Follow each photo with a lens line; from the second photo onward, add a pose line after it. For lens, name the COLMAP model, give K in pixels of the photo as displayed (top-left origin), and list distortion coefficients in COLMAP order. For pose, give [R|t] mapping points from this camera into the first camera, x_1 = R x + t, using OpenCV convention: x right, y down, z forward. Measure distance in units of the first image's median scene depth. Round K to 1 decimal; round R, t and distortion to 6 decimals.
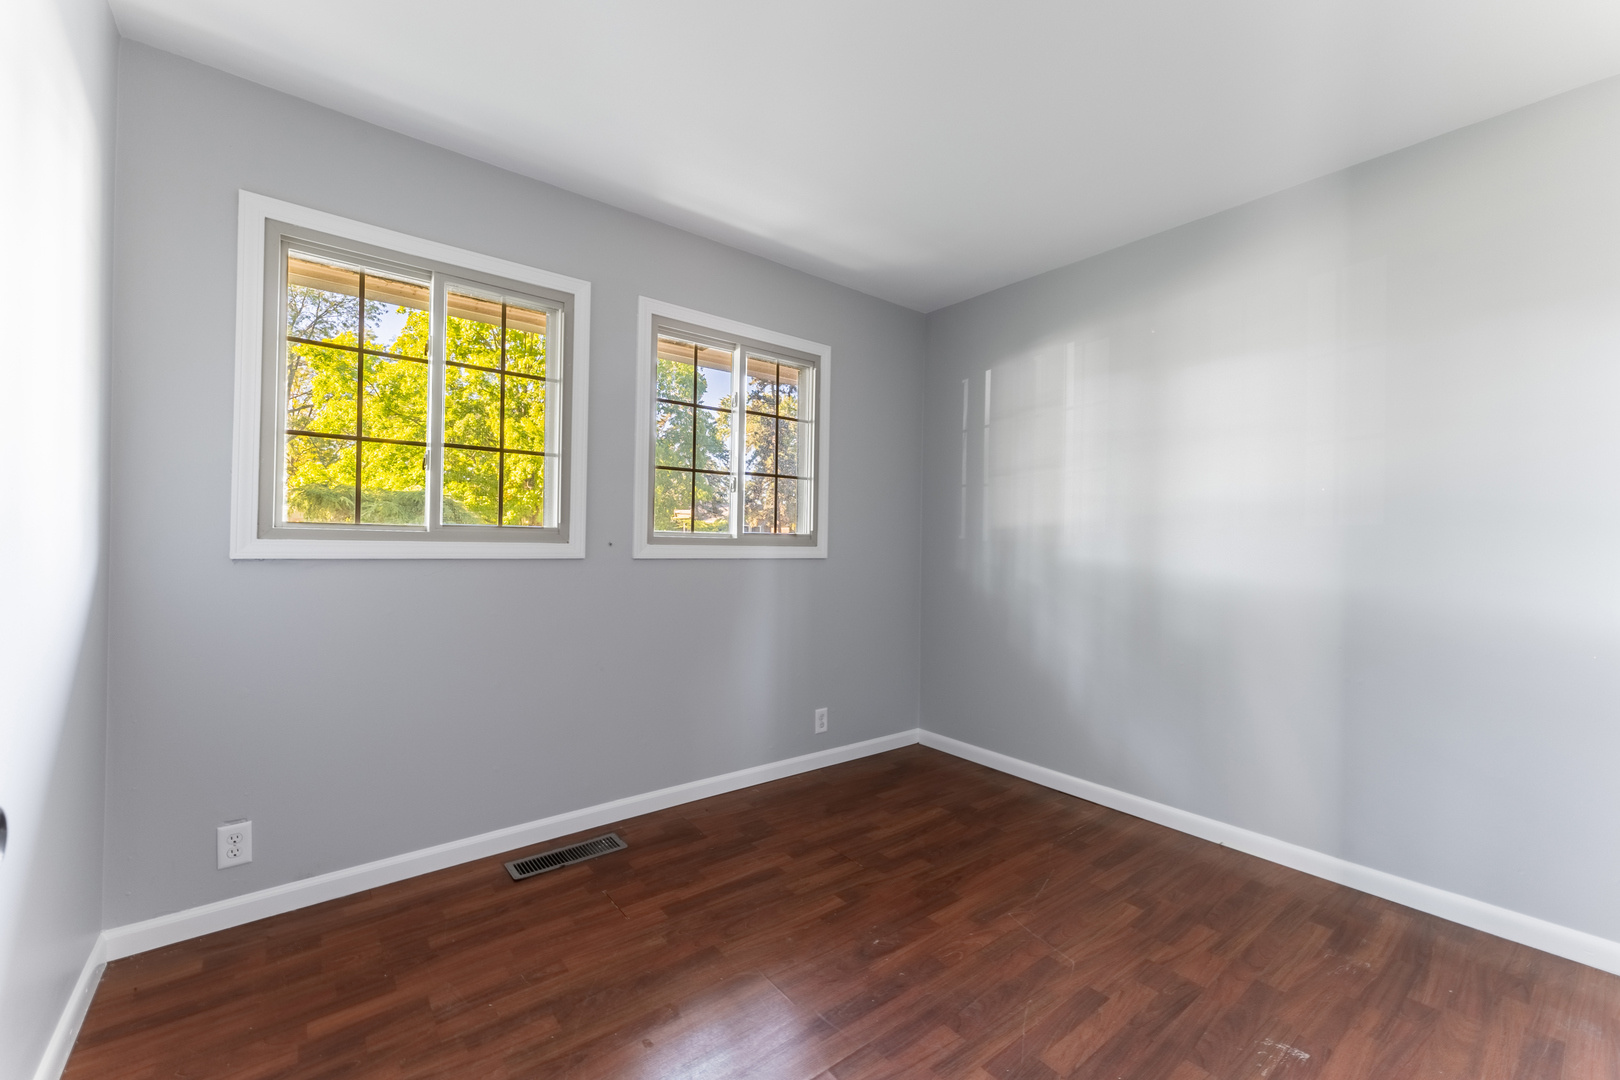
lens RADIAL K [[649.4, 0, 816.6], [0, 649.4, 539.0], [0, 0, 1]] dist [0.002933, -0.000090]
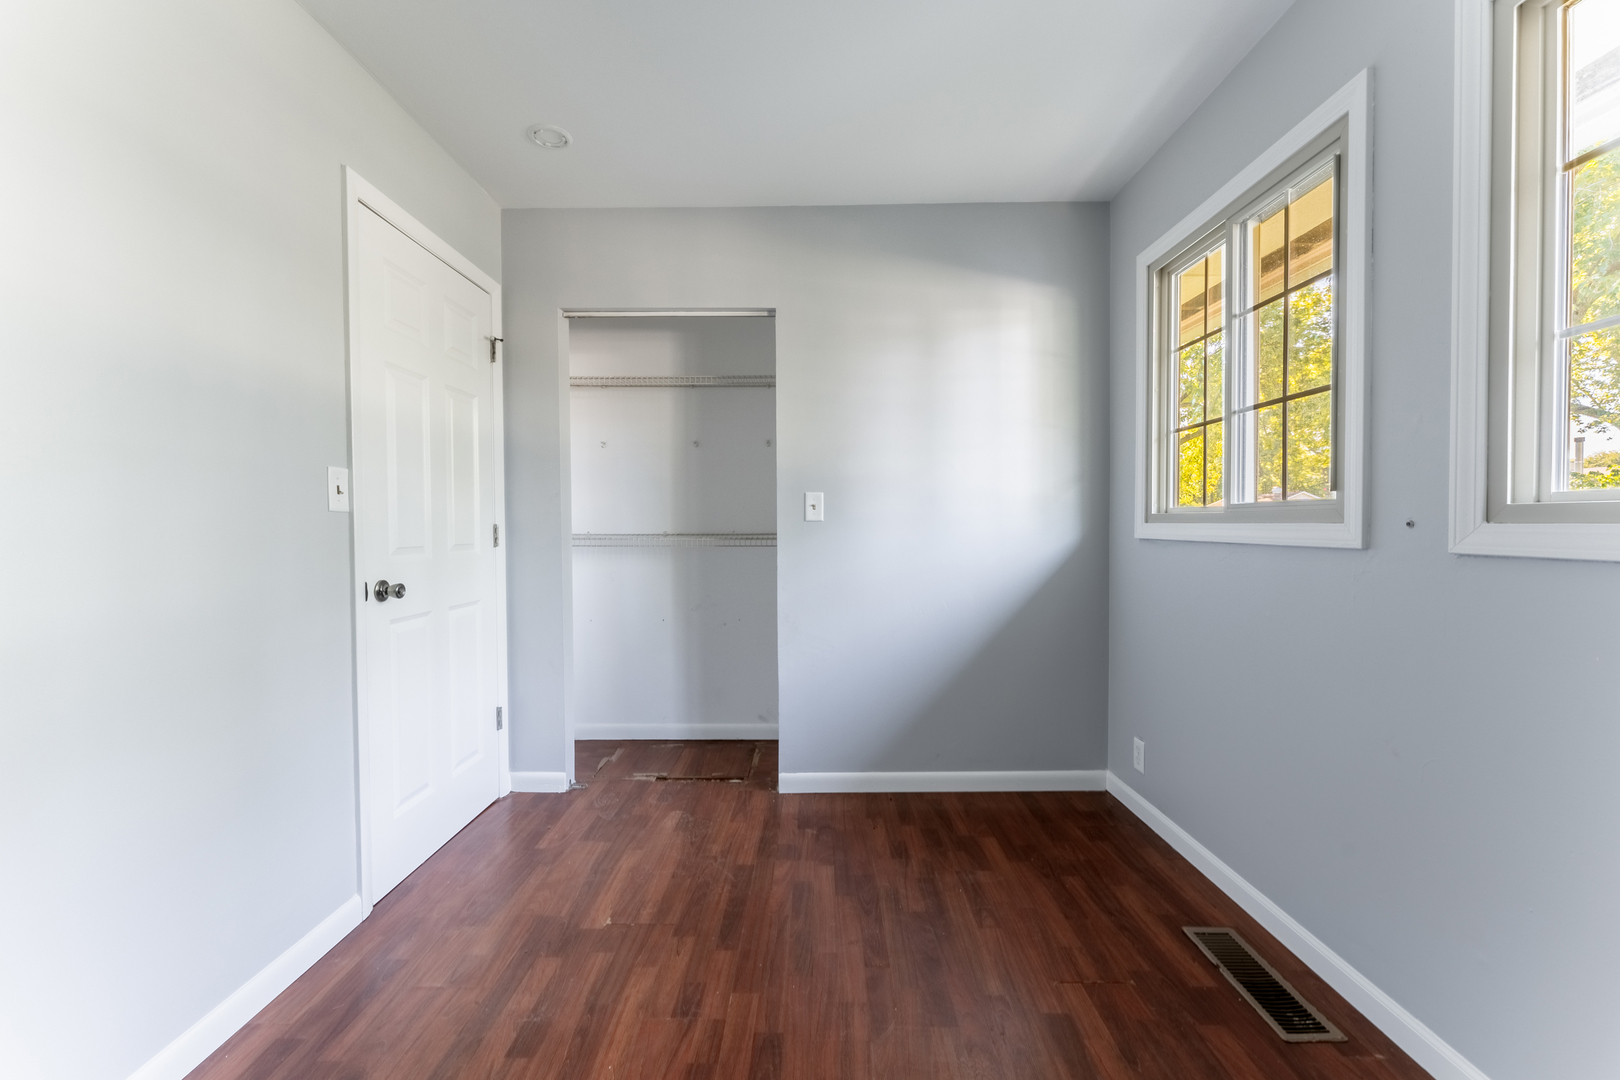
lens RADIAL K [[649.4, 0, 806.1], [0, 649.4, 545.0], [0, 0, 1]] dist [0.002933, -0.000090]
pose [[-0.641957, 0.012338, -0.766642, 0.512014], [0.004562, 0.999914, 0.012272, 0.019964], [0.766727, 0.004381, -0.641958, 1.234638]]
